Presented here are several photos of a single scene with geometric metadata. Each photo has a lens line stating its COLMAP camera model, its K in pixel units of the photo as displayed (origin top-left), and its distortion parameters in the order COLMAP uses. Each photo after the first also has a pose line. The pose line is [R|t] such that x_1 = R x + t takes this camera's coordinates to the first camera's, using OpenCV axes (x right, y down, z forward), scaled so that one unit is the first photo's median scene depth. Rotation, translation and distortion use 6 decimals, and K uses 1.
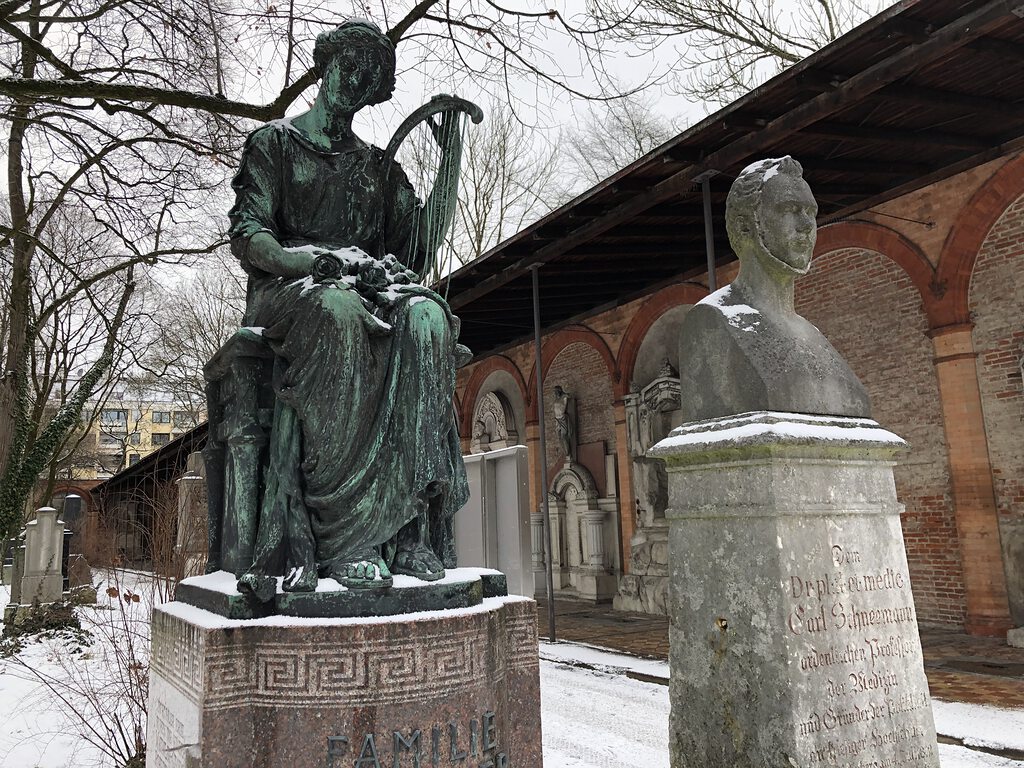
lens RADIAL K [[828.0, 0, 511.5], [0, 828.0, 382.4], [0, 0, 1]] dist [0.008131, 0.002435]
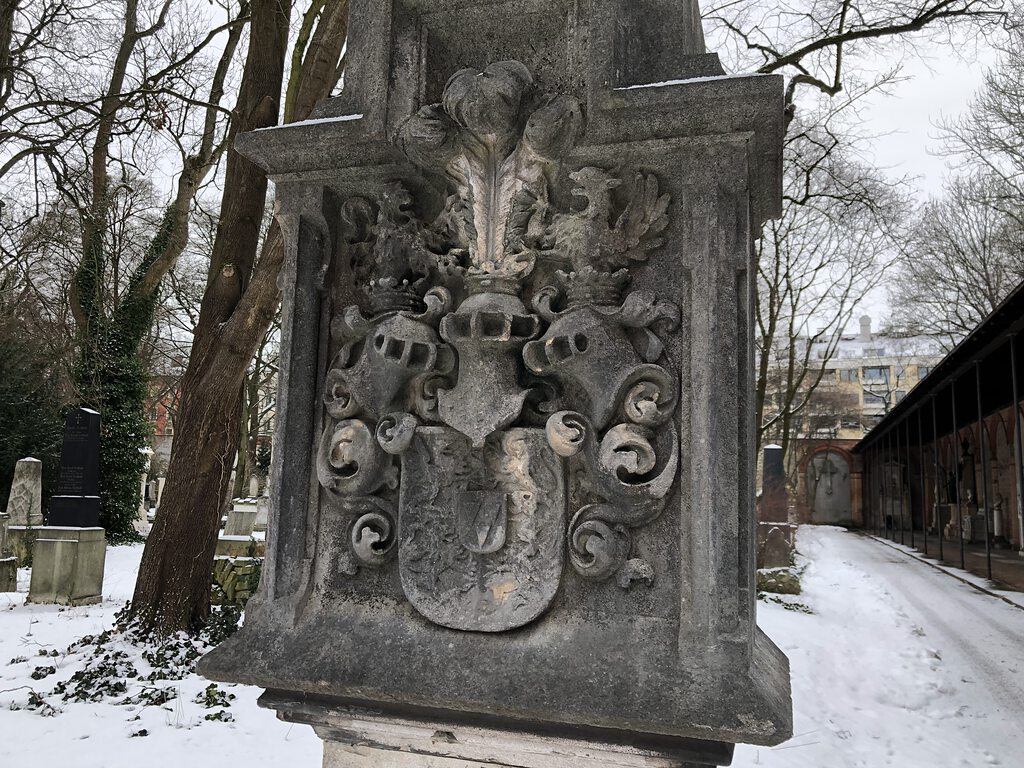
lens RADIAL K [[828.0, 0, 512.0], [0, 828.0, 383.3], [0, 0, 1]] dist [0.008131, 0.002435]
pose [[0.642171, -0.049693, -0.764949, -0.033089], [0.081595, 0.996658, 0.003754, 0.019369], [0.762206, -0.064827, 0.644080, 0.111559]]
